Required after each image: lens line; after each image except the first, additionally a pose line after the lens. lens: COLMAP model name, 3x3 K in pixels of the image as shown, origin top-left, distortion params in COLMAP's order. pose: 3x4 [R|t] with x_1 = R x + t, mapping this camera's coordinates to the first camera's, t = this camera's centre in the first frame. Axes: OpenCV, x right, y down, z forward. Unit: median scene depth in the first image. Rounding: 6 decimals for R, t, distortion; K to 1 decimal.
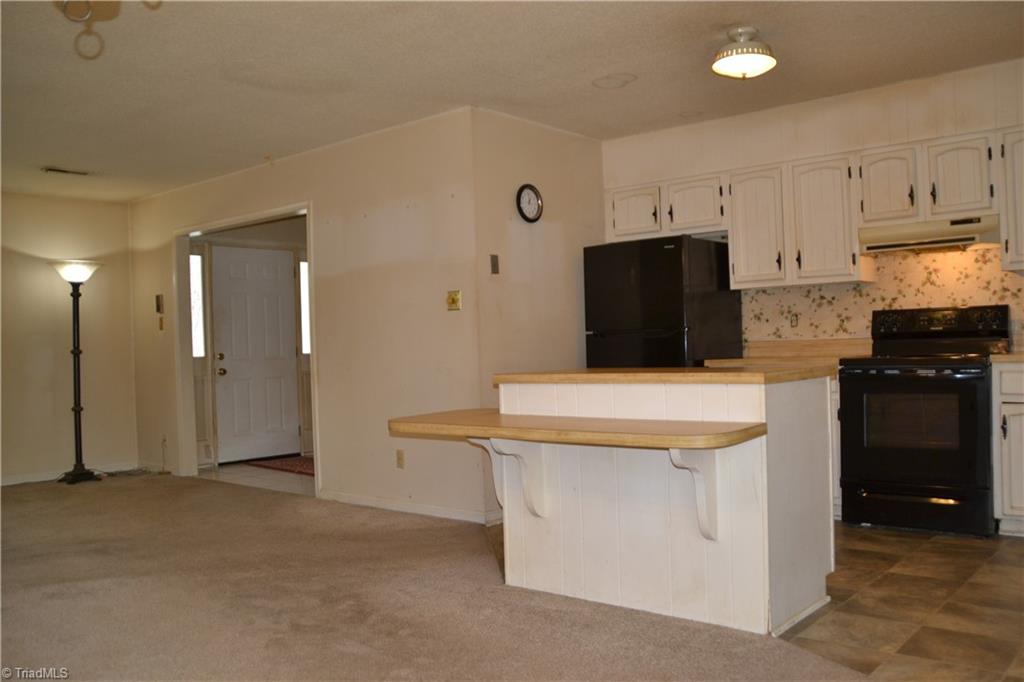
lens RADIAL K [[869.7, 0, 512.0], [0, 869.7, 341.0], [0, 0, 1]] dist [-0.124114, 0.082597]
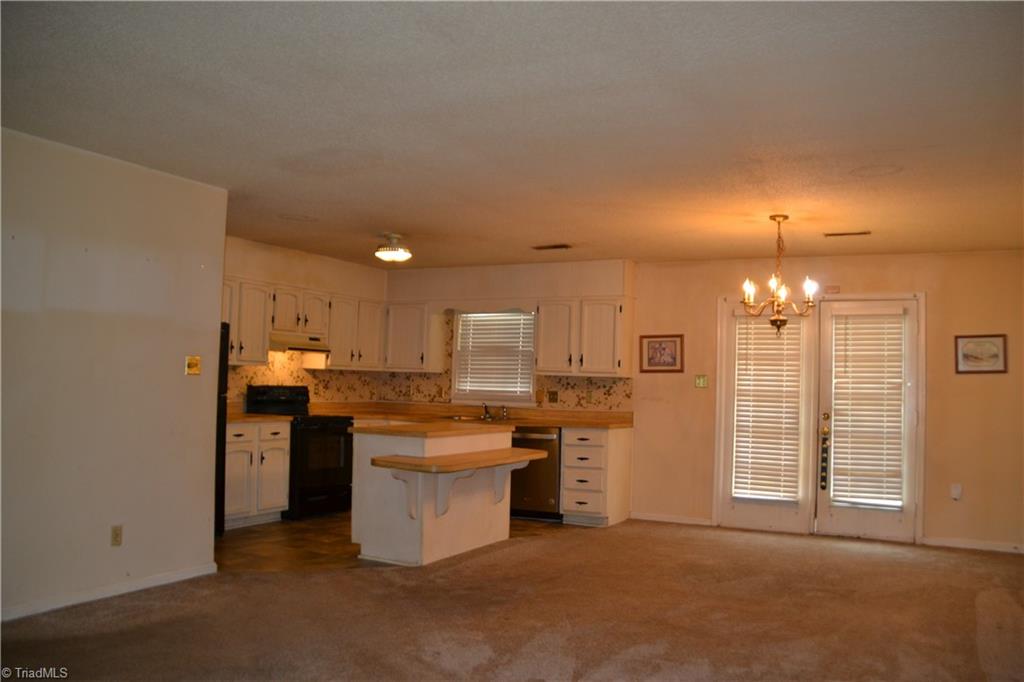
lens RADIAL K [[869.7, 0, 512.0], [0, 869.7, 341.0], [0, 0, 1]] dist [-0.124114, 0.082597]
pose [[-0.218383, 0.070027, 0.973347, -1.215676], [-0.026833, 0.996614, -0.077721, -0.006870], [-0.975494, -0.043091, -0.215765, 0.901899]]
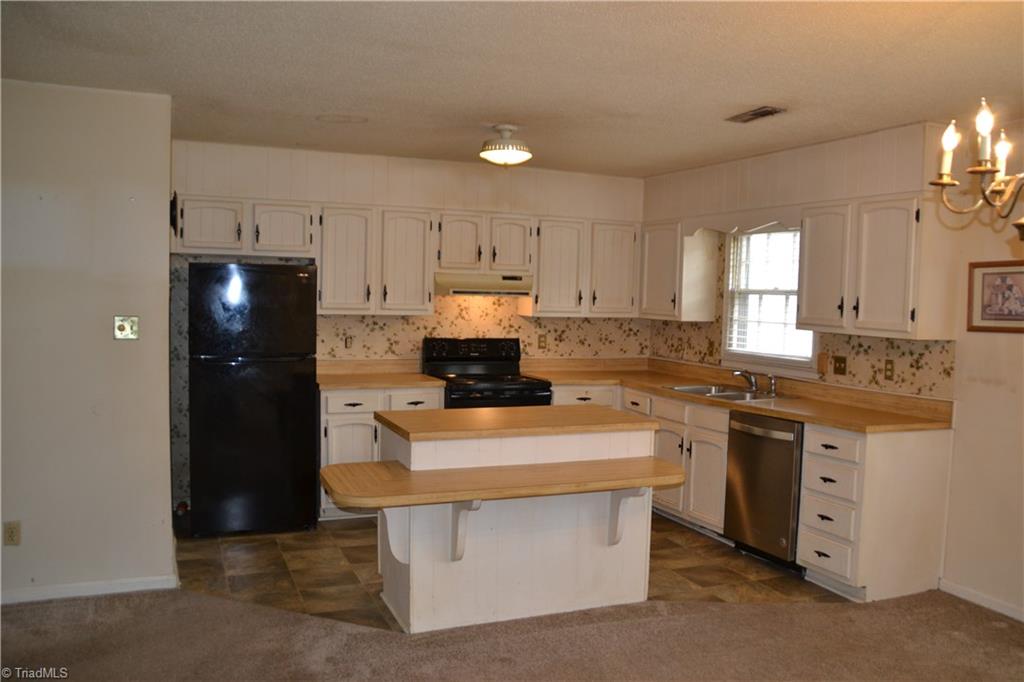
lens RADIAL K [[869.7, 0, 512.0], [0, 869.7, 341.0], [0, 0, 1]] dist [-0.124114, 0.082597]
pose [[0.444794, -0.012094, 0.895551, -0.655030], [-0.042132, 0.998519, 0.034411, -0.081418], [-0.894641, -0.053037, 0.443626, 0.341848]]
